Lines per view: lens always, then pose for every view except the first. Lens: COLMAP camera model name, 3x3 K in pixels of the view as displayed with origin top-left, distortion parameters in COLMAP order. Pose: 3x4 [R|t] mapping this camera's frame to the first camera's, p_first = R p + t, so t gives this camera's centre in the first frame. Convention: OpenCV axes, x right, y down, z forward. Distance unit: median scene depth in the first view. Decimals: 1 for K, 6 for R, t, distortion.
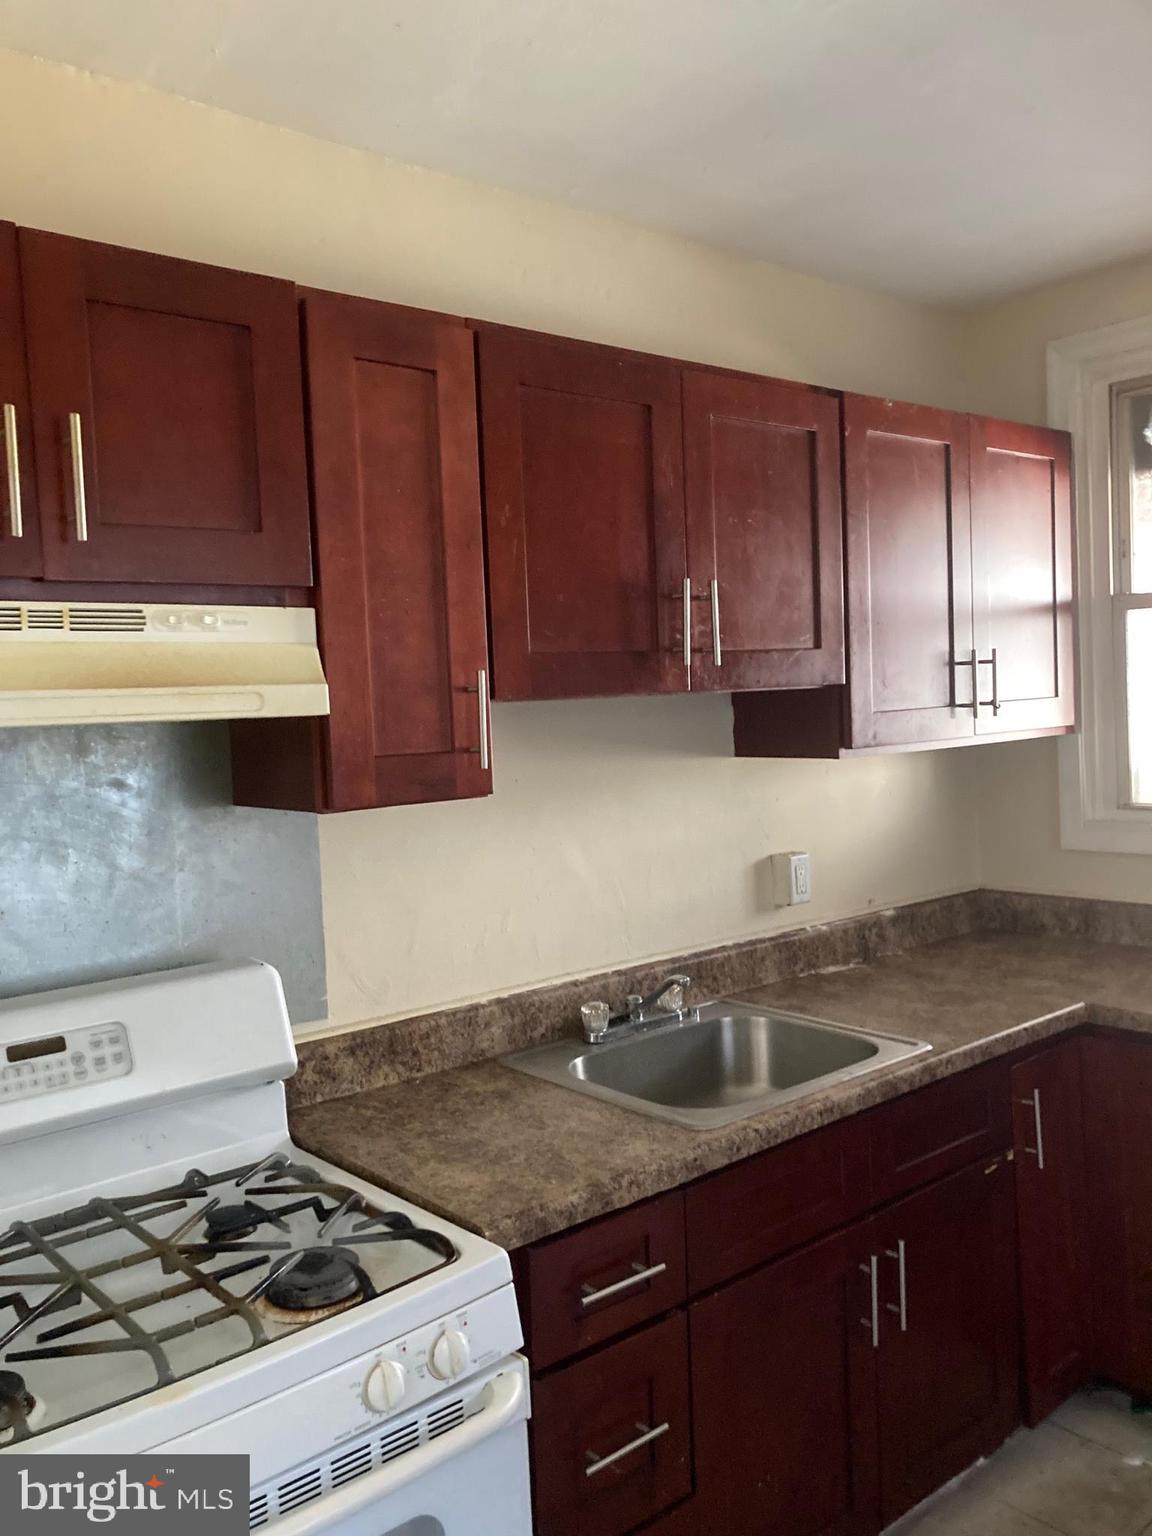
lens RADIAL K [[1272.0, 0, 578.8], [0, 1272.0, 762.3], [0, 0, 1]] dist [0.049241, -0.010503]
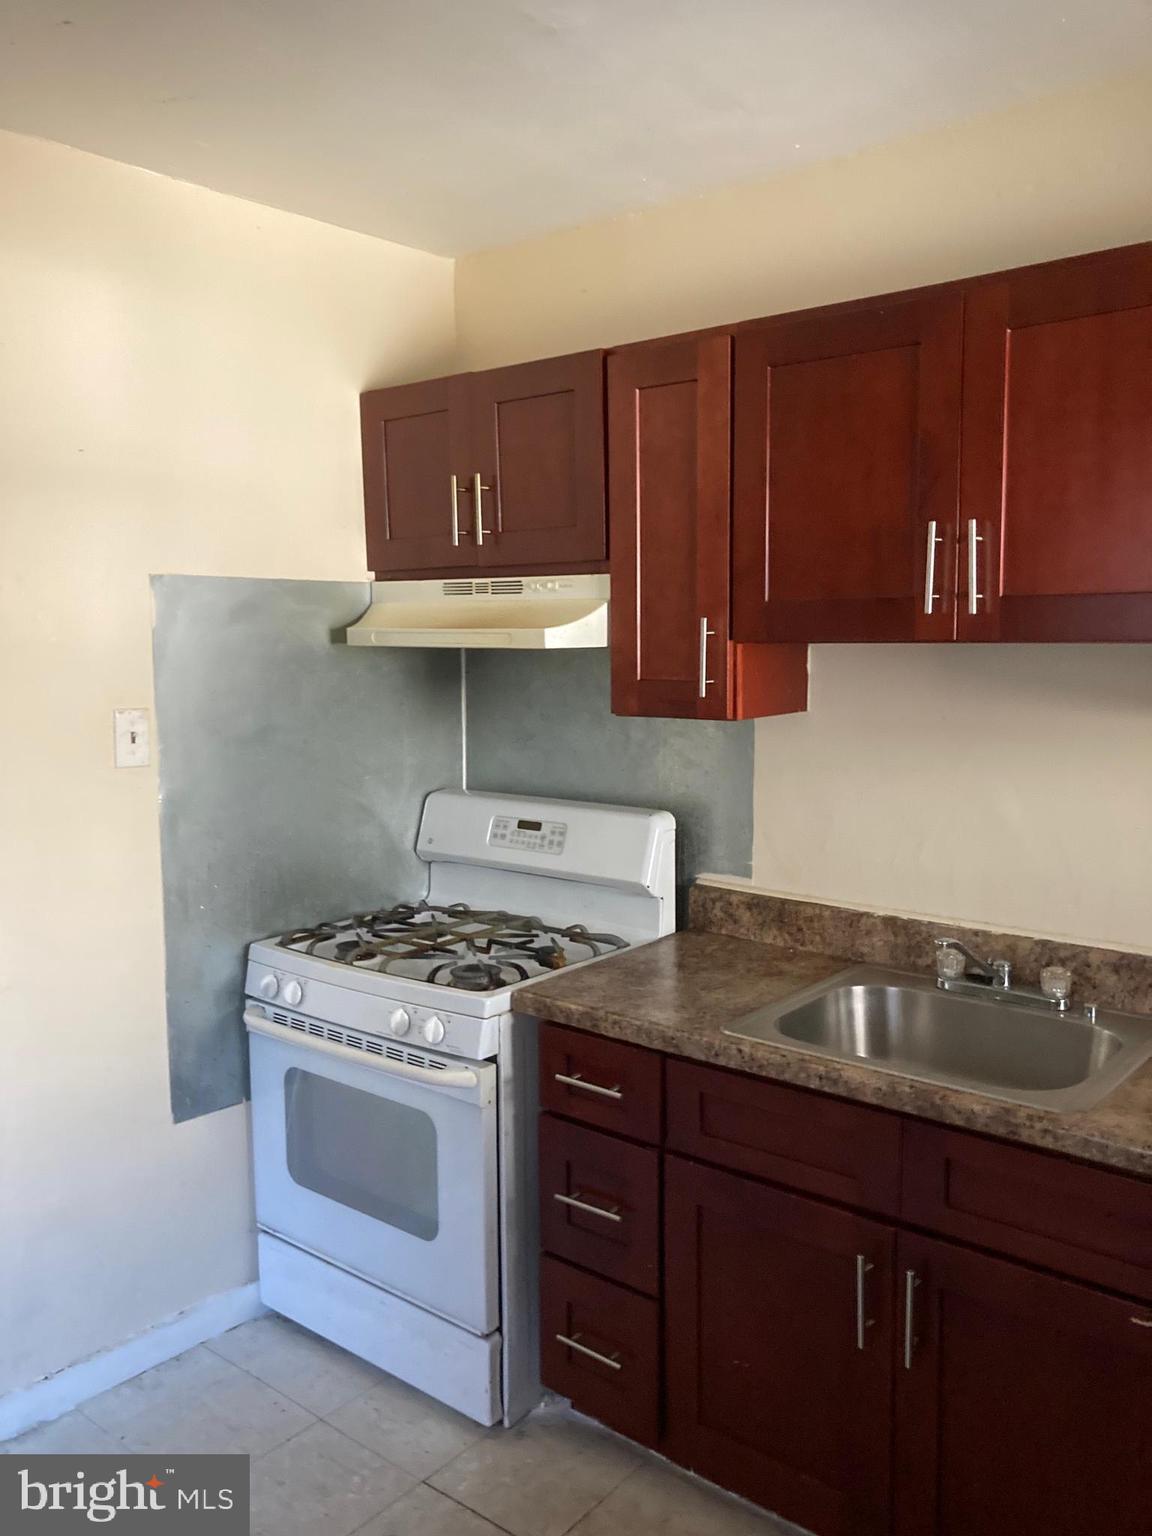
lens RADIAL K [[1272.0, 0, 579.2], [0, 1272.0, 768.7], [0, 0, 1]] dist [0.049241, -0.010503]
pose [[0.149556, 0.149232, -0.977427, 1.067854], [-0.049098, 0.988446, 0.143402, -0.092430], [0.987533, 0.026543, 0.155155, 0.640550]]
